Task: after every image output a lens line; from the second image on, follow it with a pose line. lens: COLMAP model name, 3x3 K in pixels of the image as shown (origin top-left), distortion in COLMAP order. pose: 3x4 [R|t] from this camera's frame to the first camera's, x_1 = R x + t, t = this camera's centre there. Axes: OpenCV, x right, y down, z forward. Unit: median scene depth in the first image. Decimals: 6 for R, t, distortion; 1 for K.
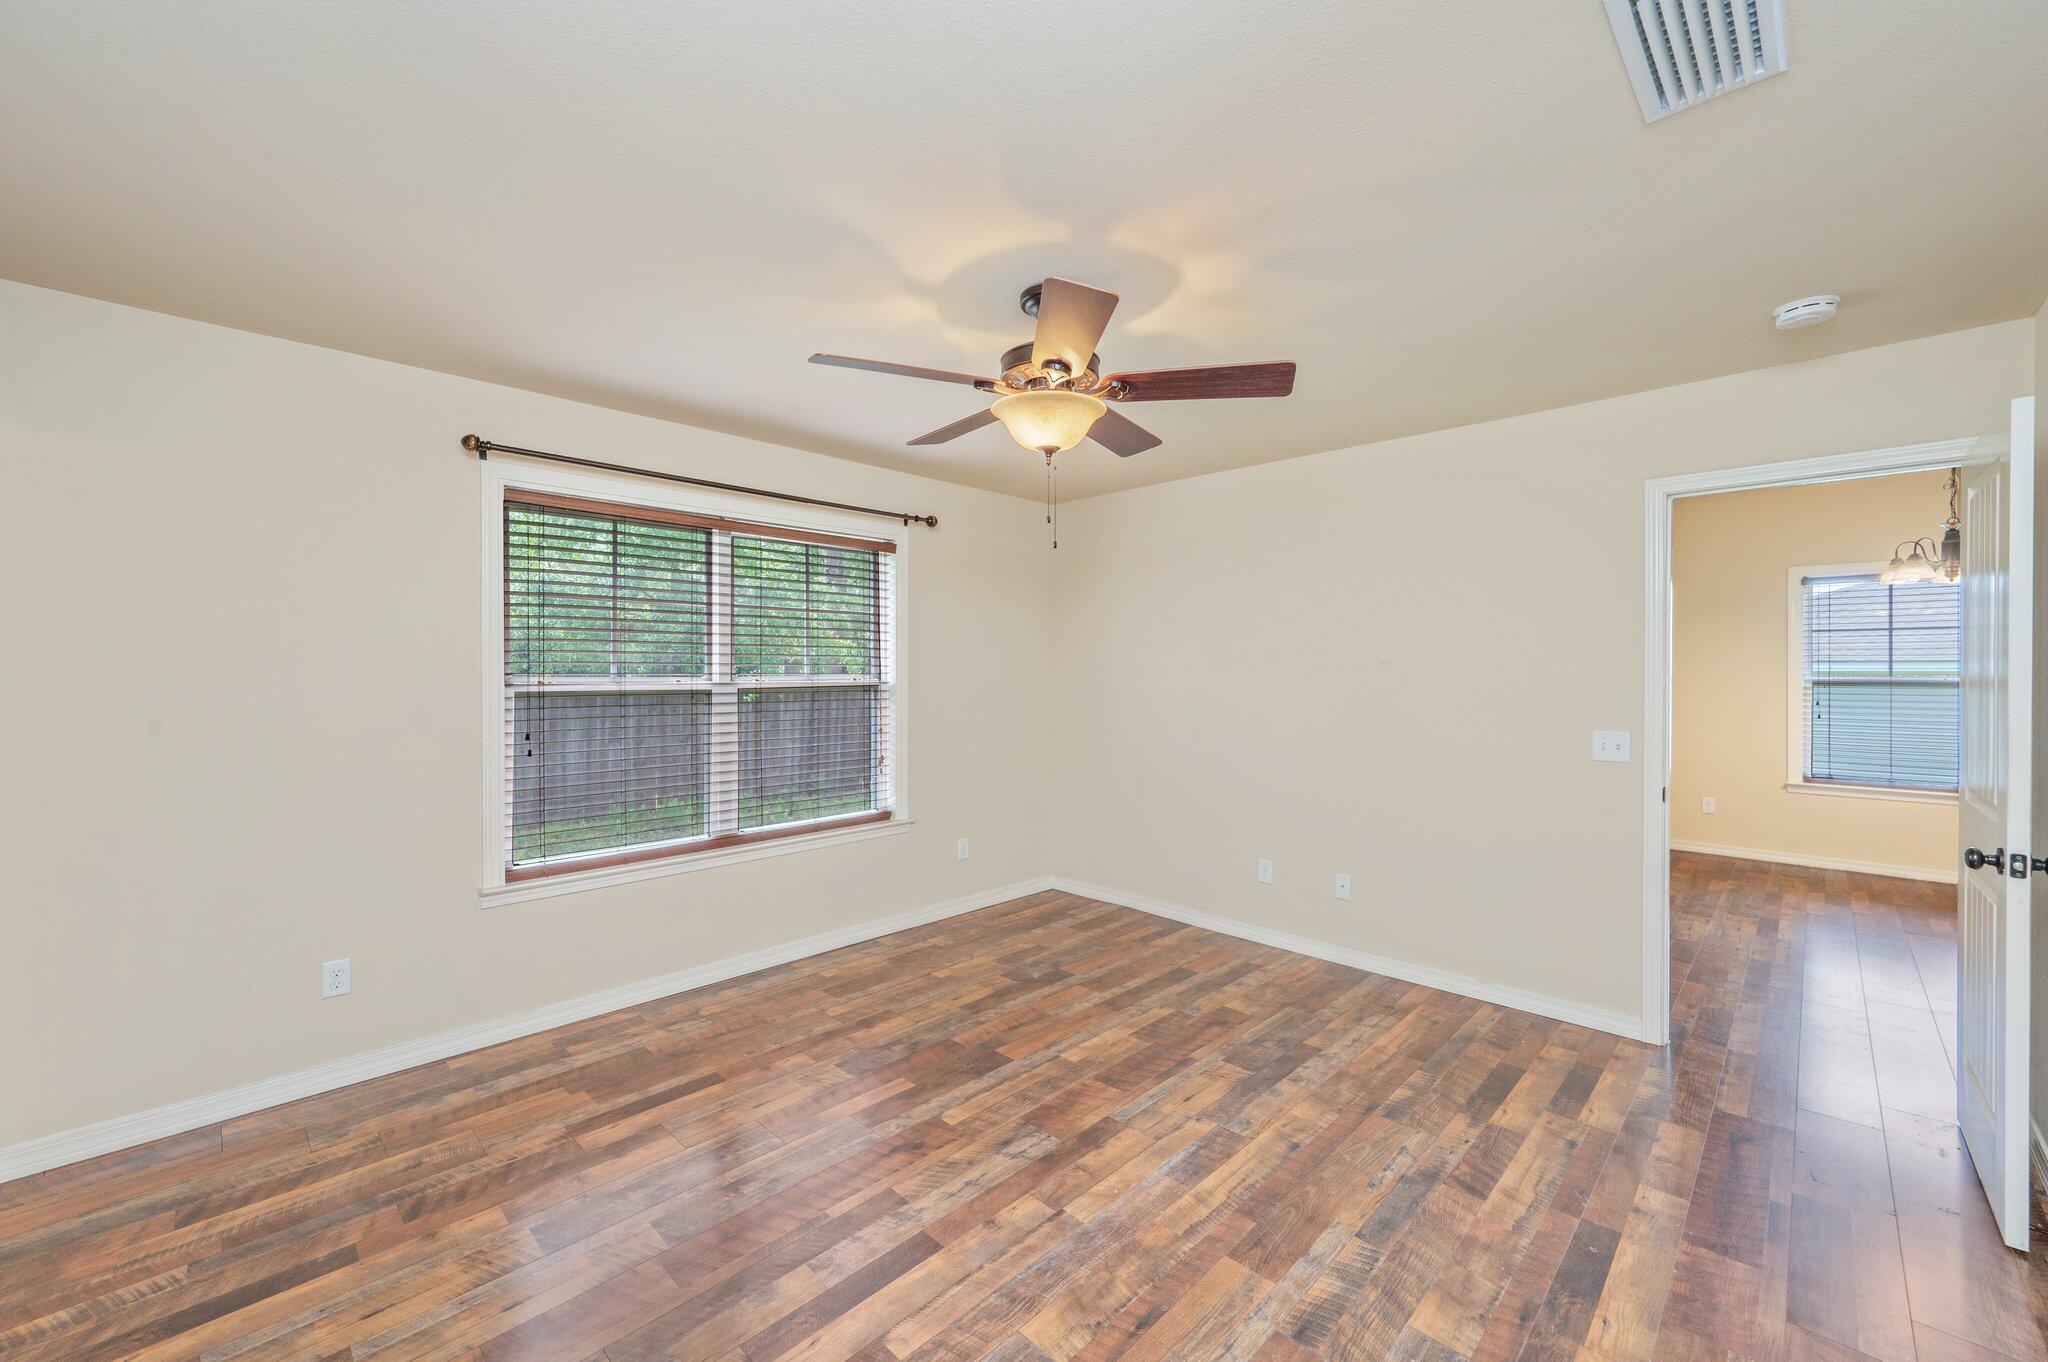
lens RADIAL K [[820.1, 0, 1019.0], [0, 820.1, 658.4], [0, 0, 1]] dist [0.000897, -0.000241]
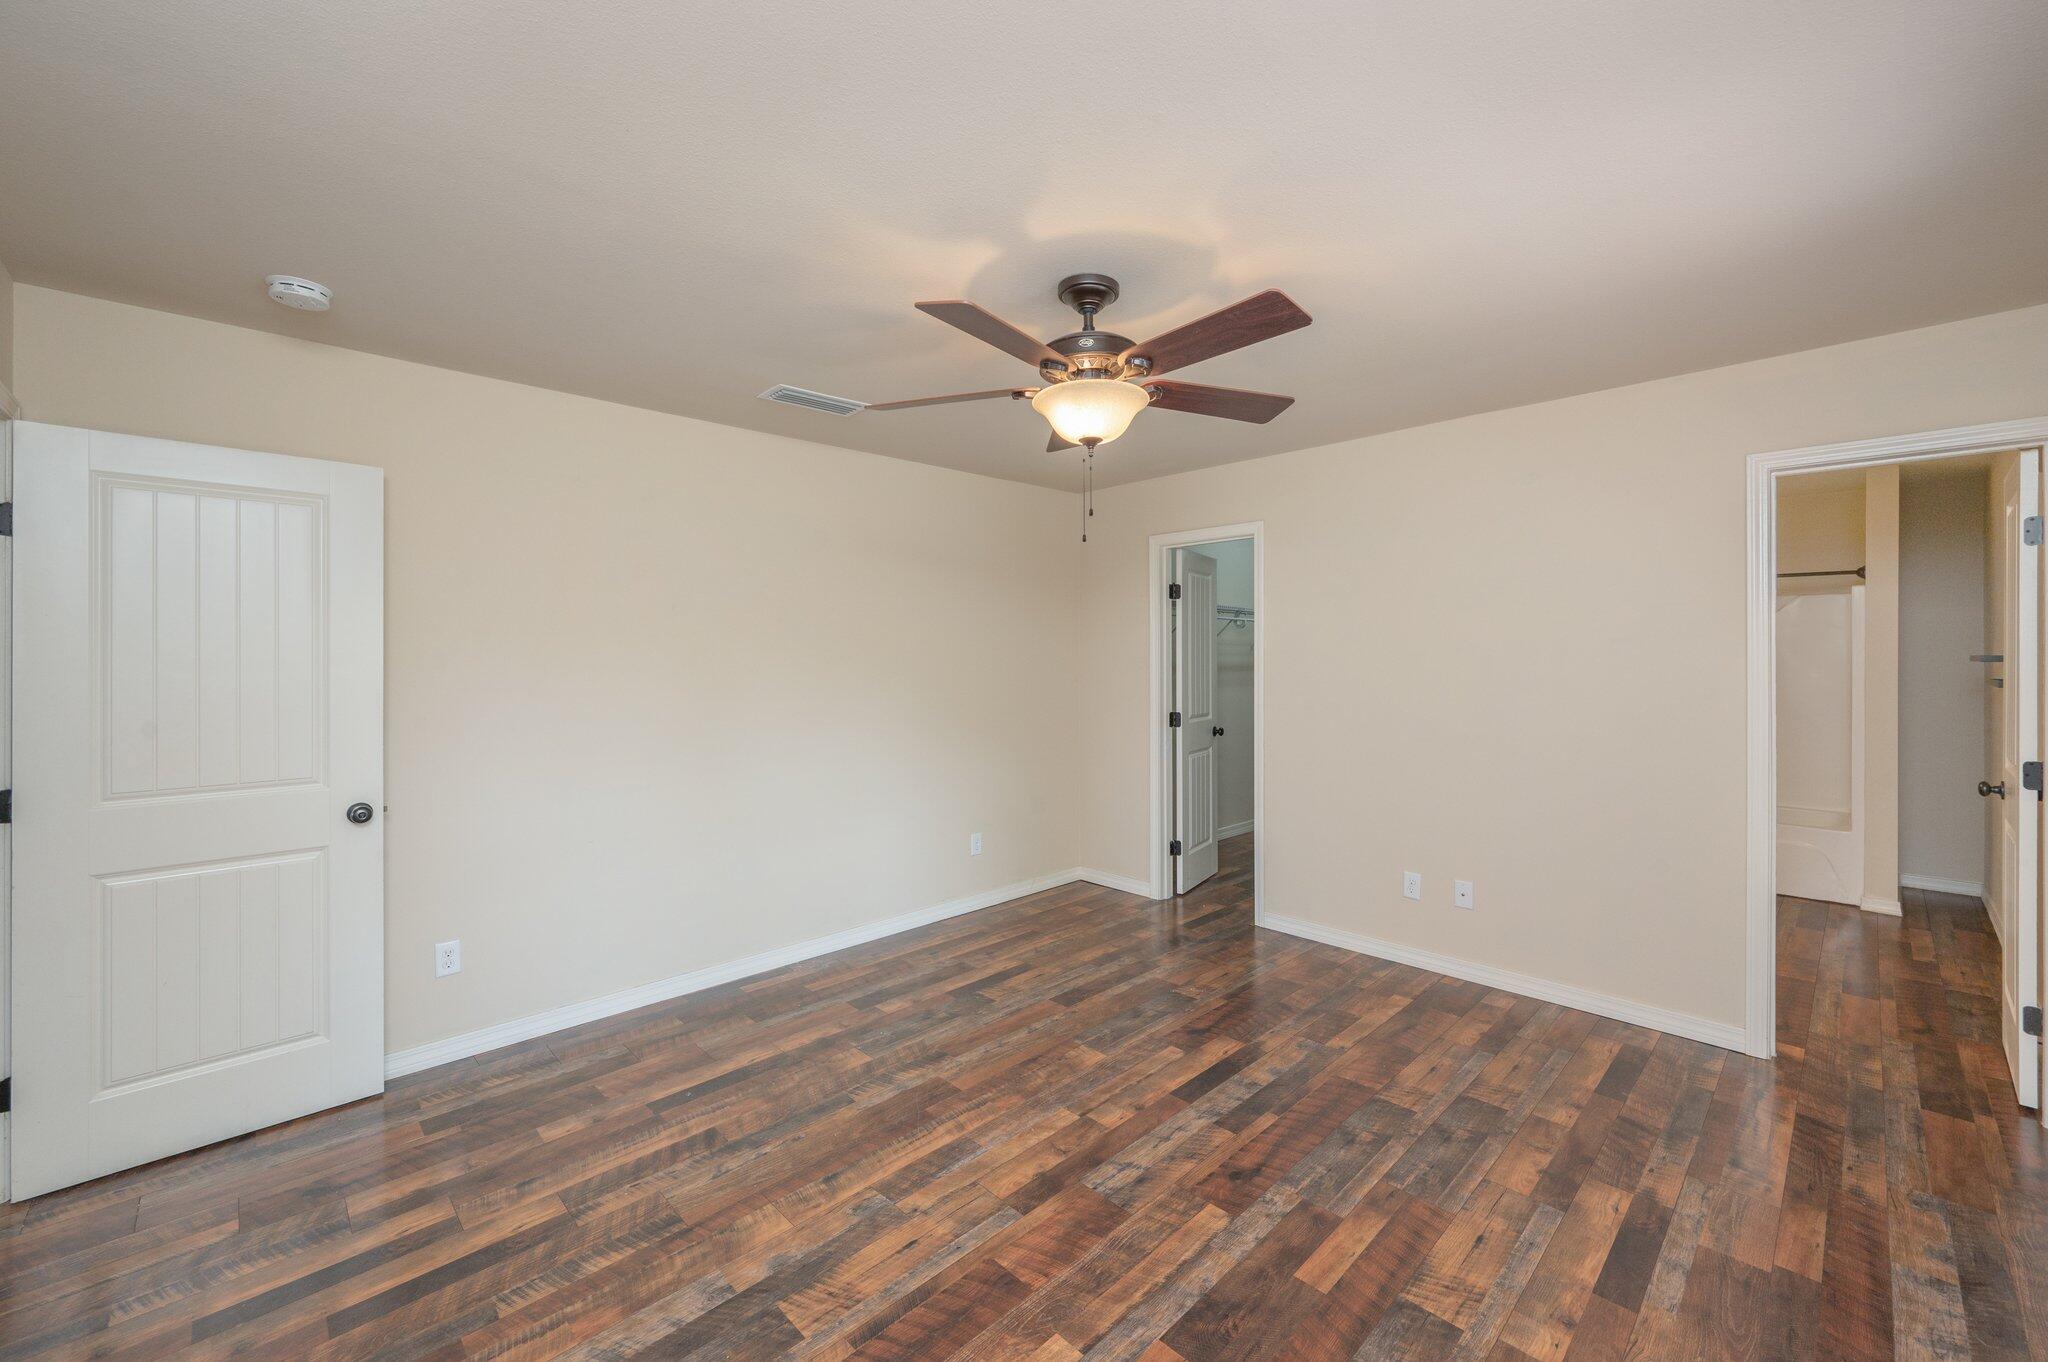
lens RADIAL K [[820.1, 0, 1019.0], [0, 820.1, 658.4], [0, 0, 1]] dist [0.000897, -0.000241]
pose [[-0.999521, 0.004227, 0.030666, 0.087442], [0.003778, 0.999885, -0.014667, 0.018450], [-0.030724, -0.014545, -0.999422, 1.868887]]
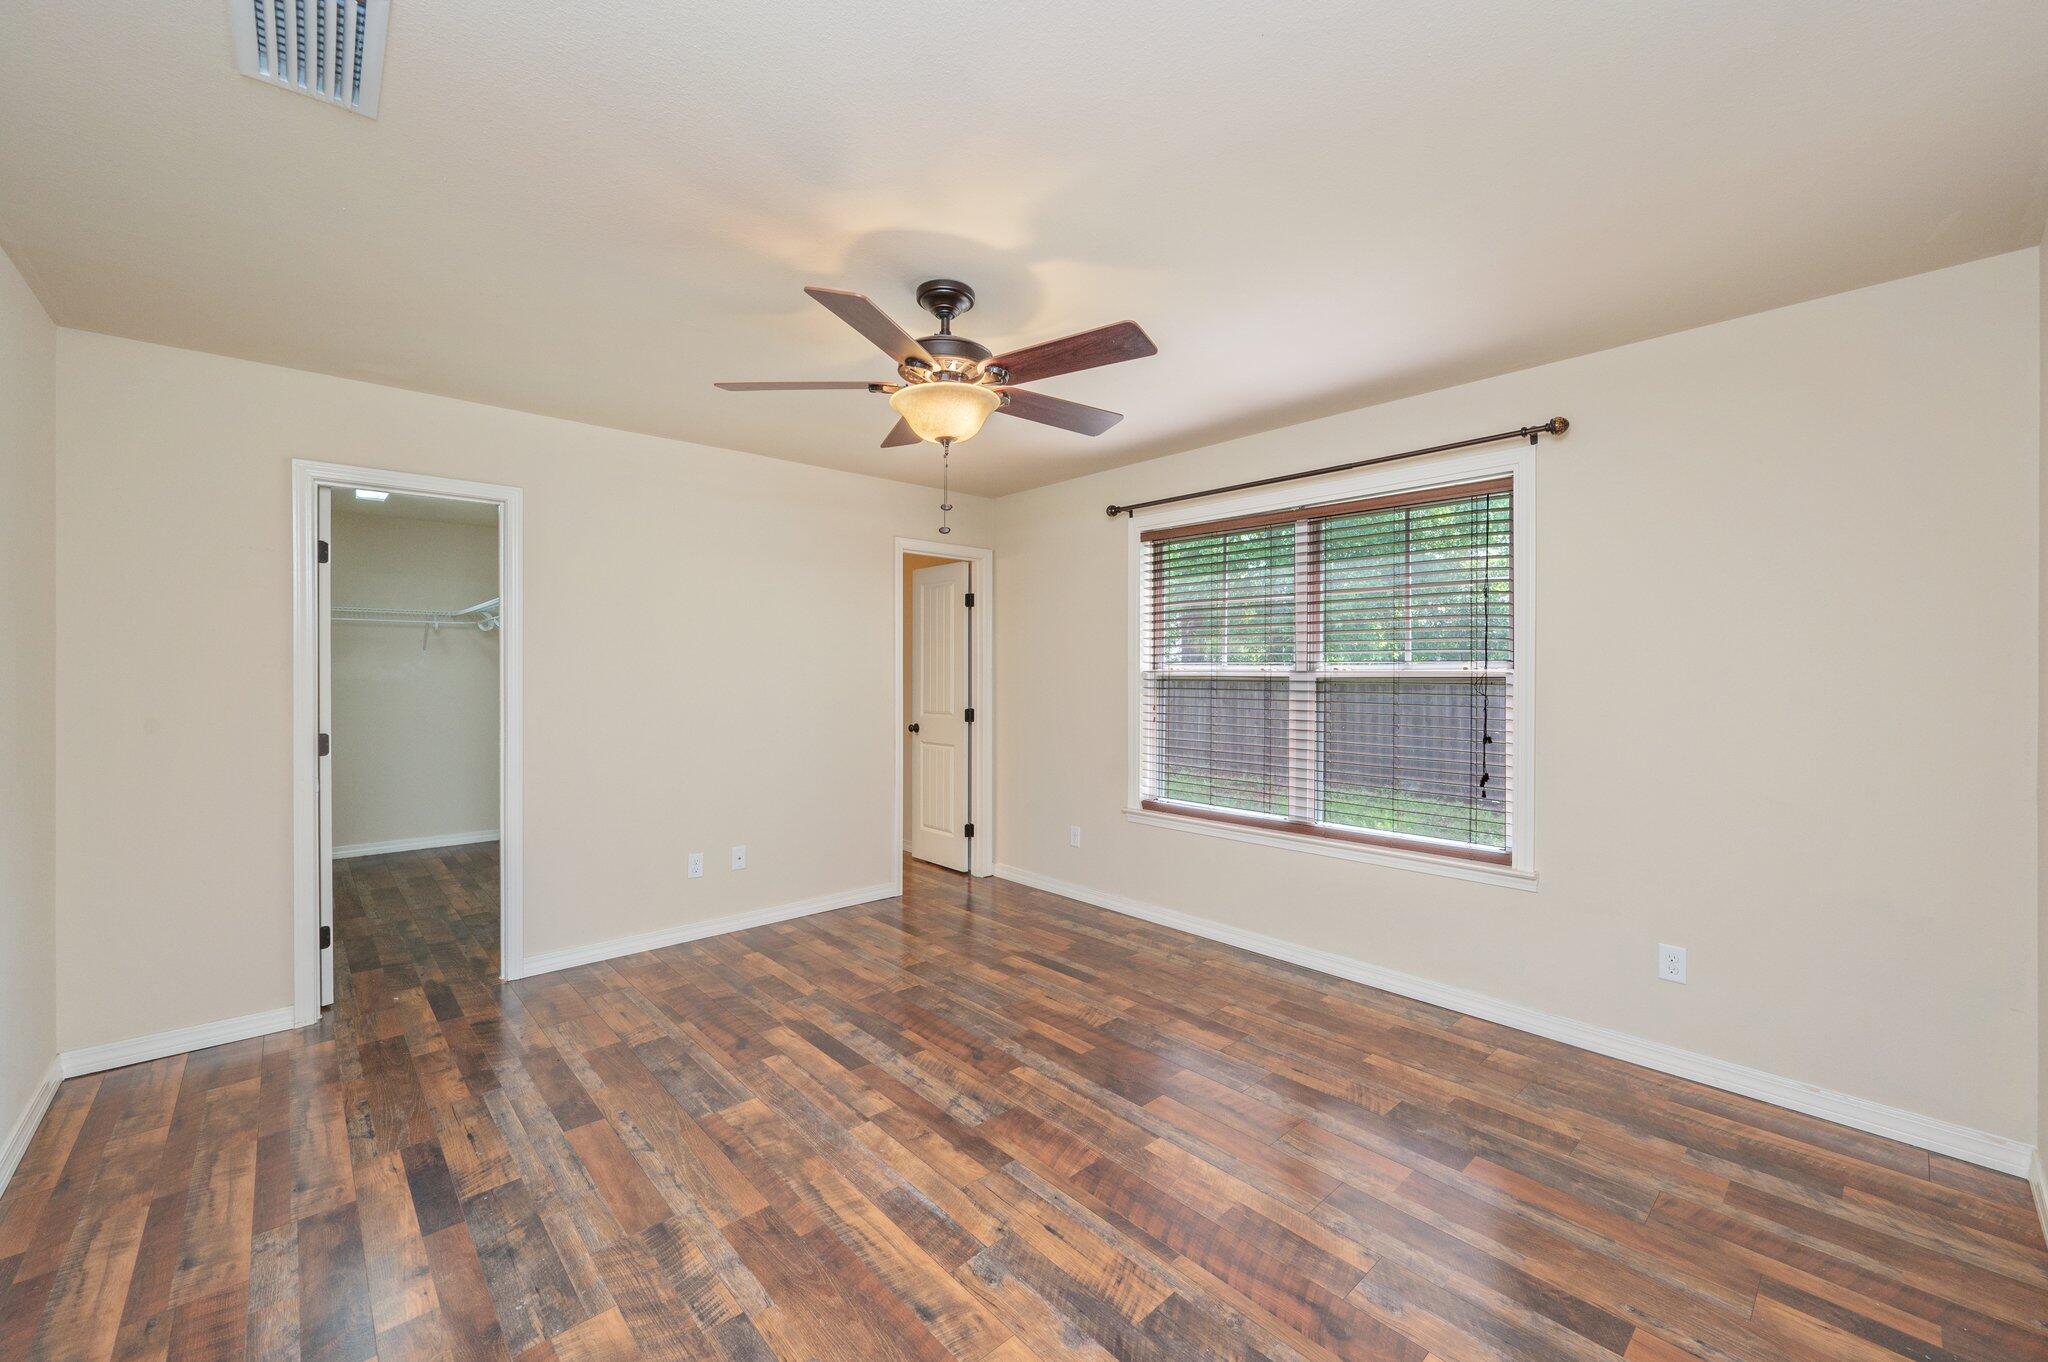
lens RADIAL K [[815.5, 0, 1026.3], [0, 815.5, 663.6], [0, 0, 1]] dist [0.002990, 0.000235]
pose [[-0.057689, -0.006549, -0.998313, 1.011008], [0.017326, 0.999821, -0.007560, 0.033918], [0.998184, -0.017733, -0.057565, 1.100378]]
